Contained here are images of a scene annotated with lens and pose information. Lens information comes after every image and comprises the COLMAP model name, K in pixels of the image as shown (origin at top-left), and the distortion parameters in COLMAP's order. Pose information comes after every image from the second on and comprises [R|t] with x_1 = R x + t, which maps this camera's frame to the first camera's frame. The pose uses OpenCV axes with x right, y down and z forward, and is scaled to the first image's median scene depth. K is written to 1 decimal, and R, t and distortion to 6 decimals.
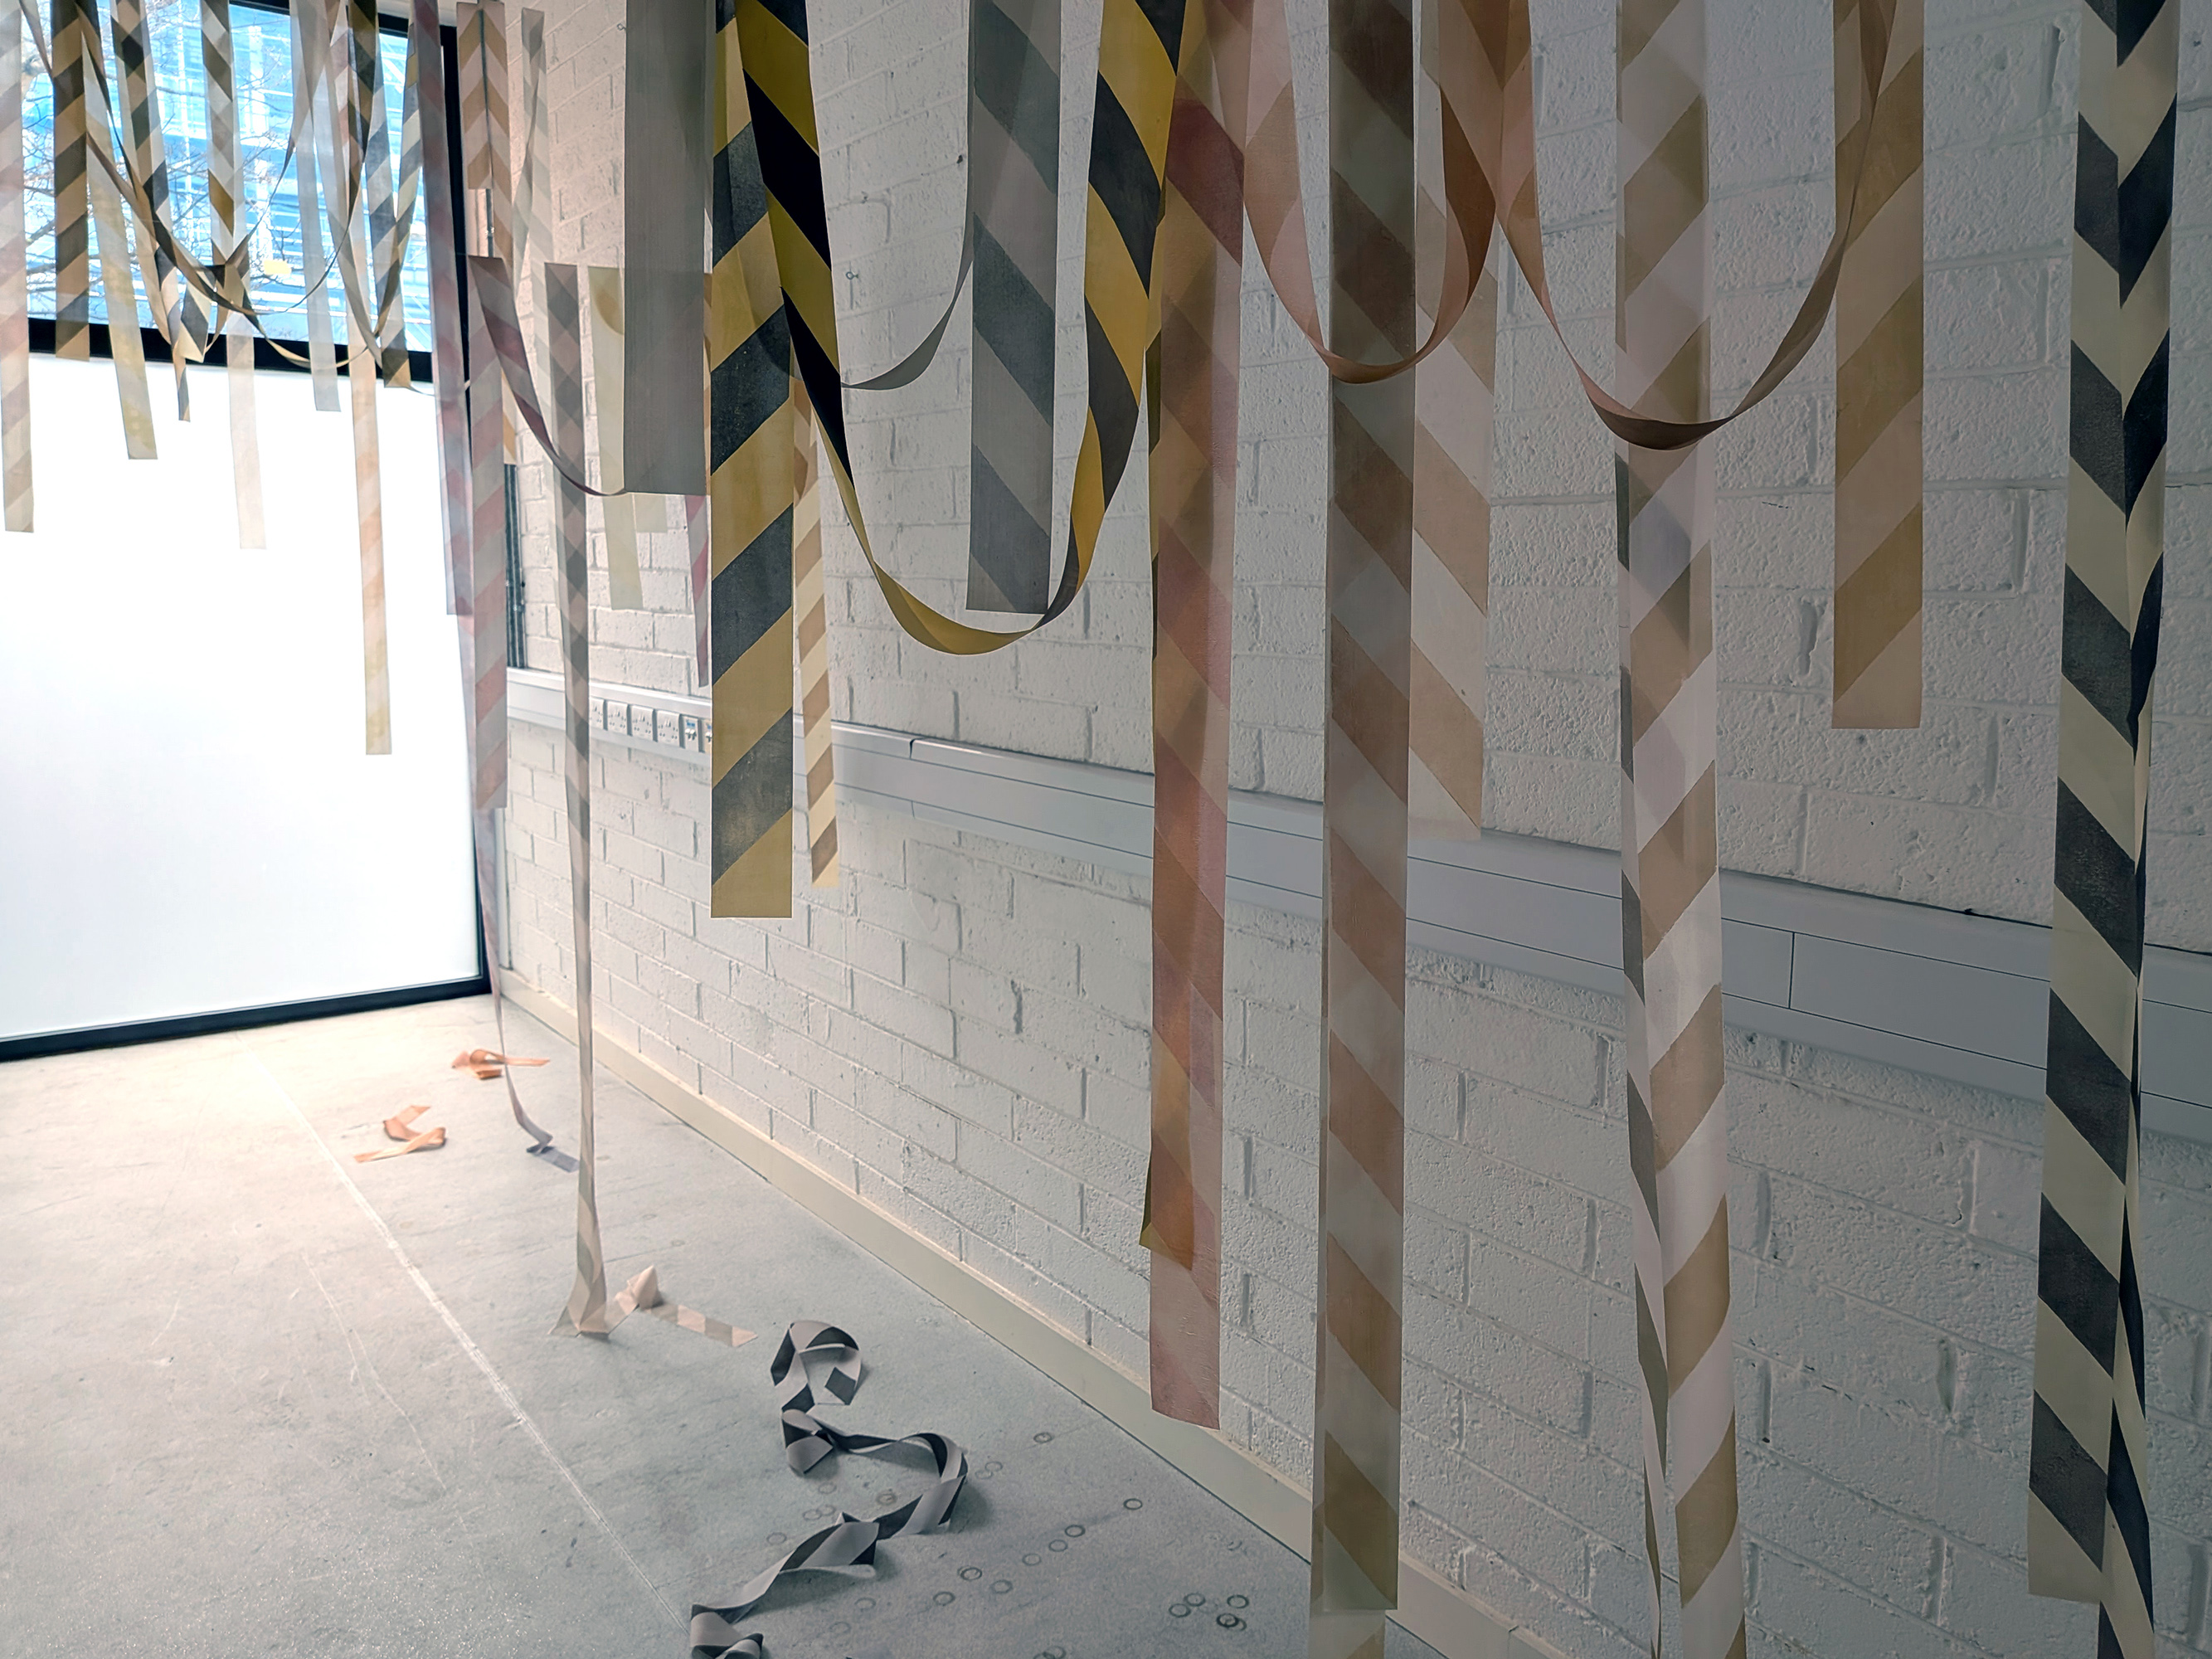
lens RADIAL K [[1521.3, 0, 1182.5], [0, 1521.3, 1003.8], [0, 0, 1]] dist [0.035057, -0.034167]
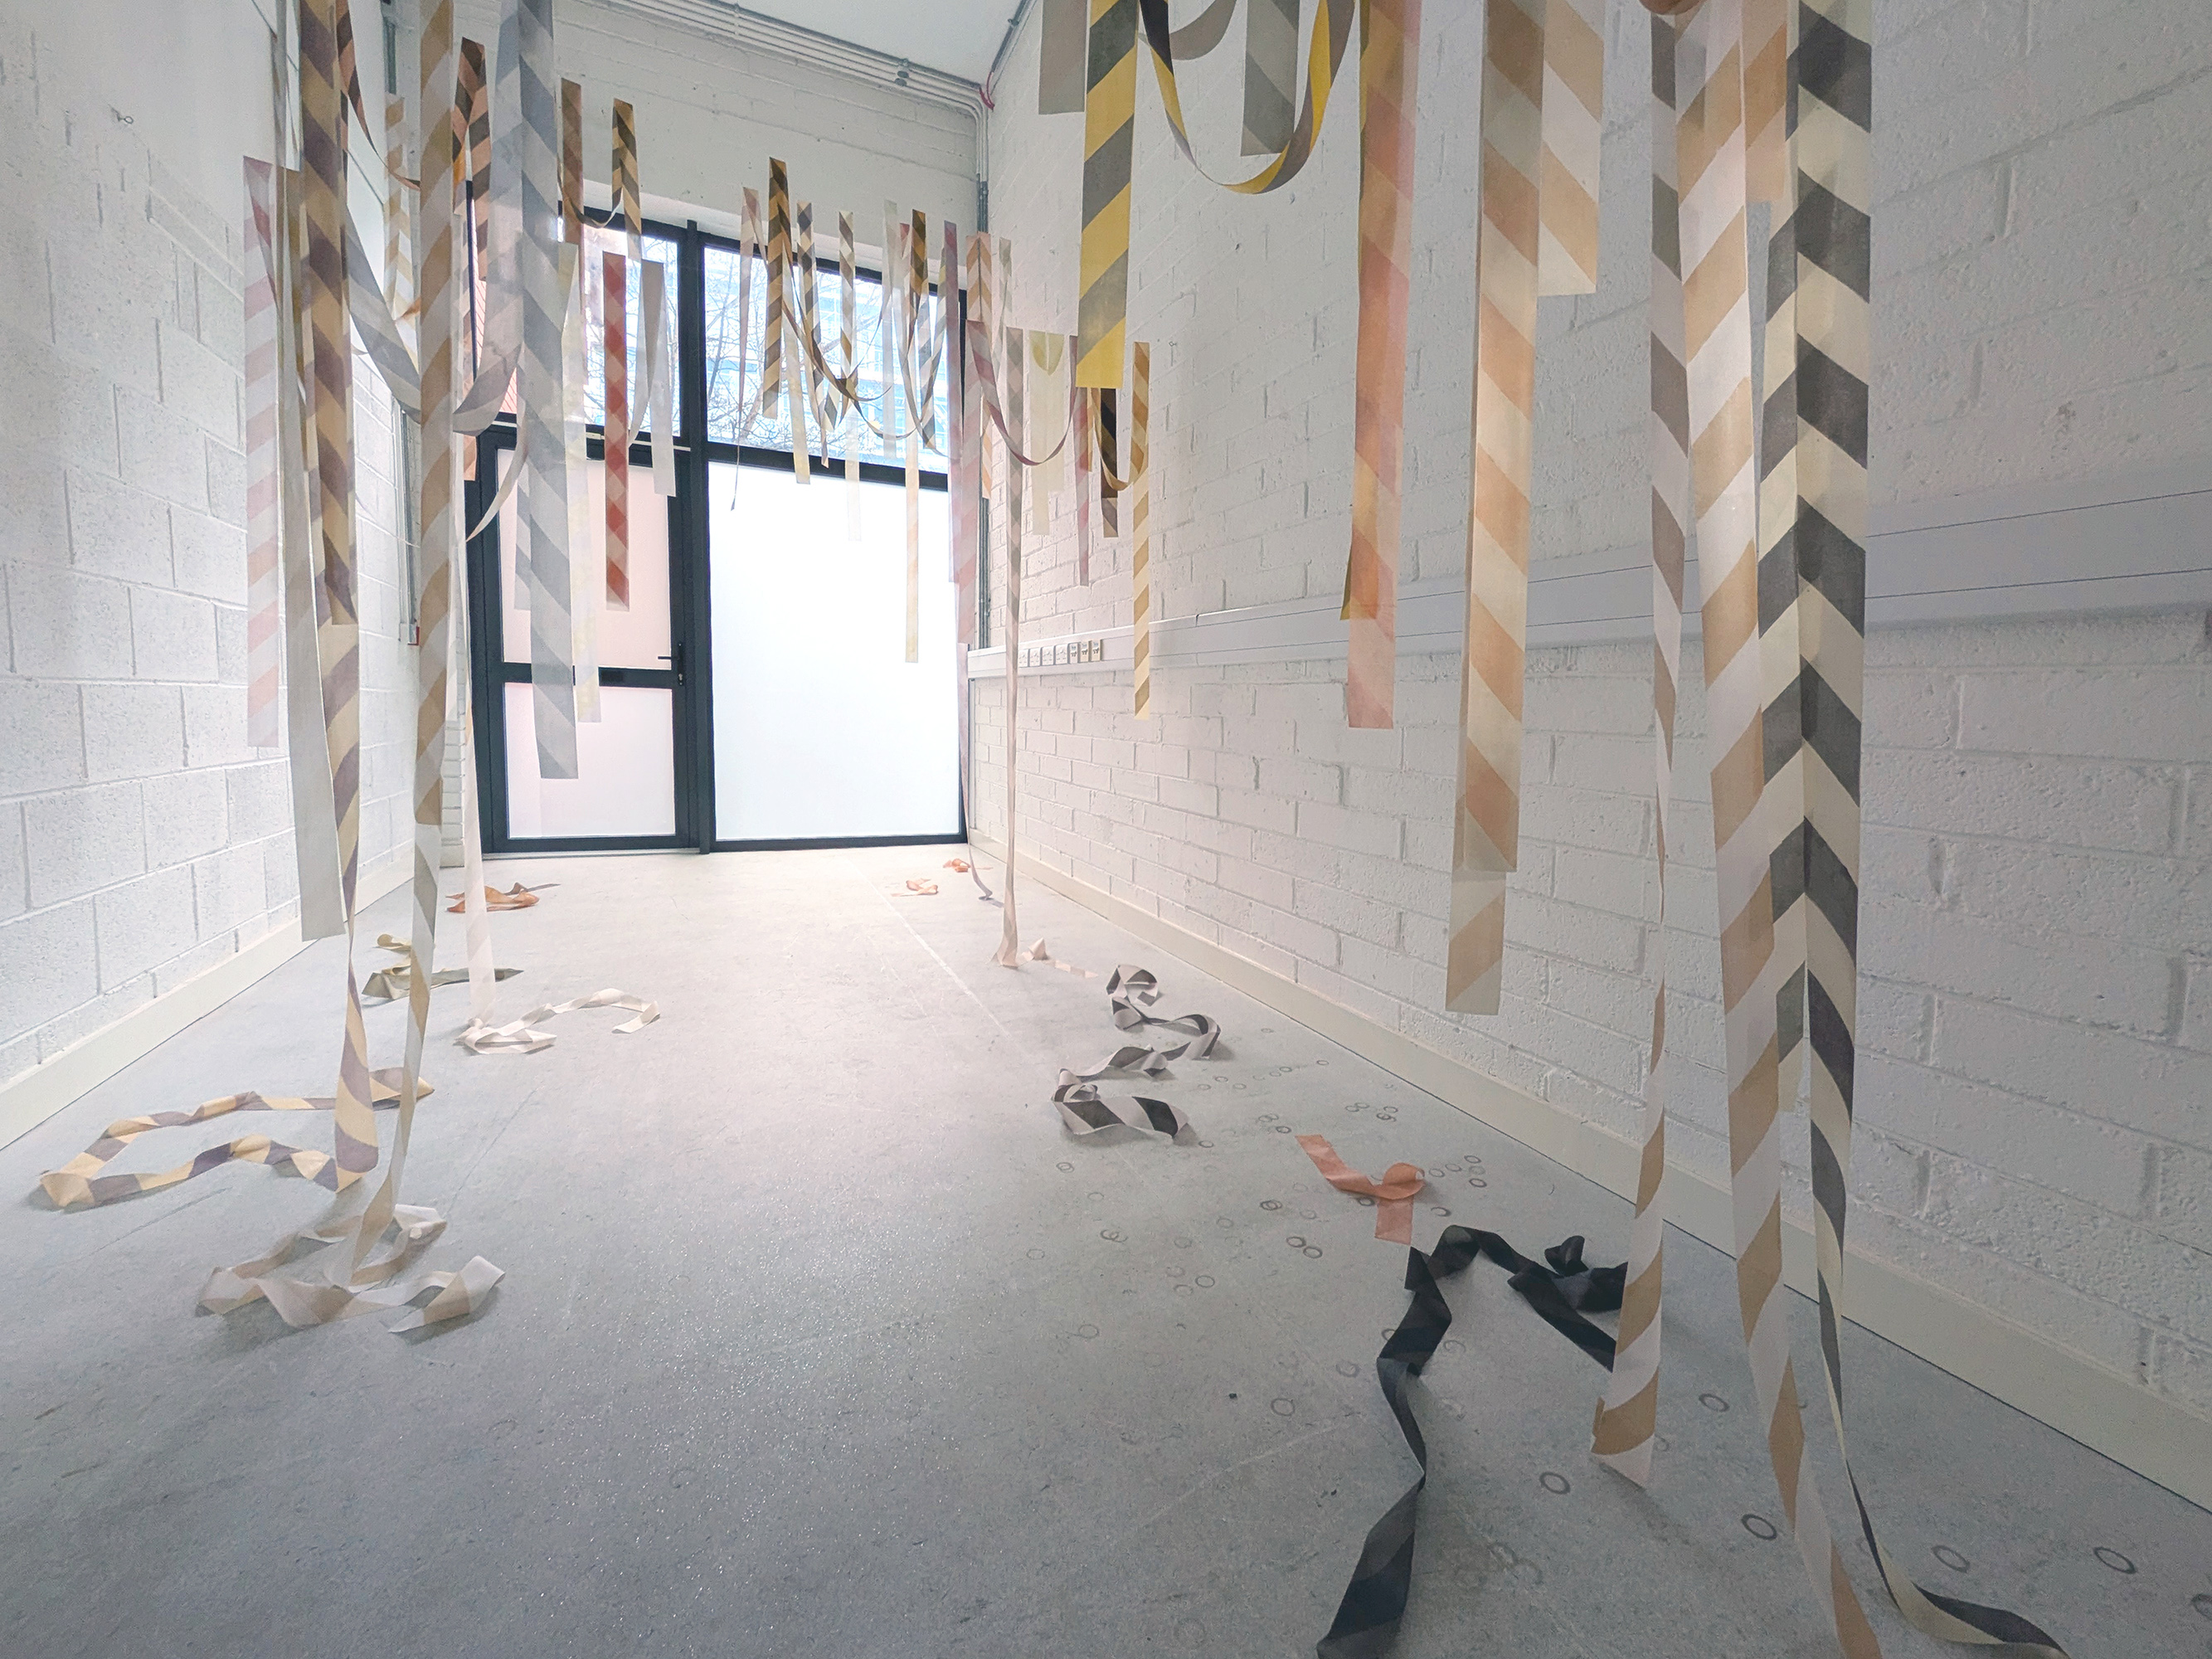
lens RADIAL K [[898.1, 0, 1155.3], [0, 898.1, 859.4], [0, 0, 1]] dist [0.011893, 0.000284]
pose [[0.976289, 0.017103, -0.215796, -0.004197], [-0.029155, 0.998180, -0.052789, 0.169206], [0.214501, 0.057829, 0.975010, 0.035049]]
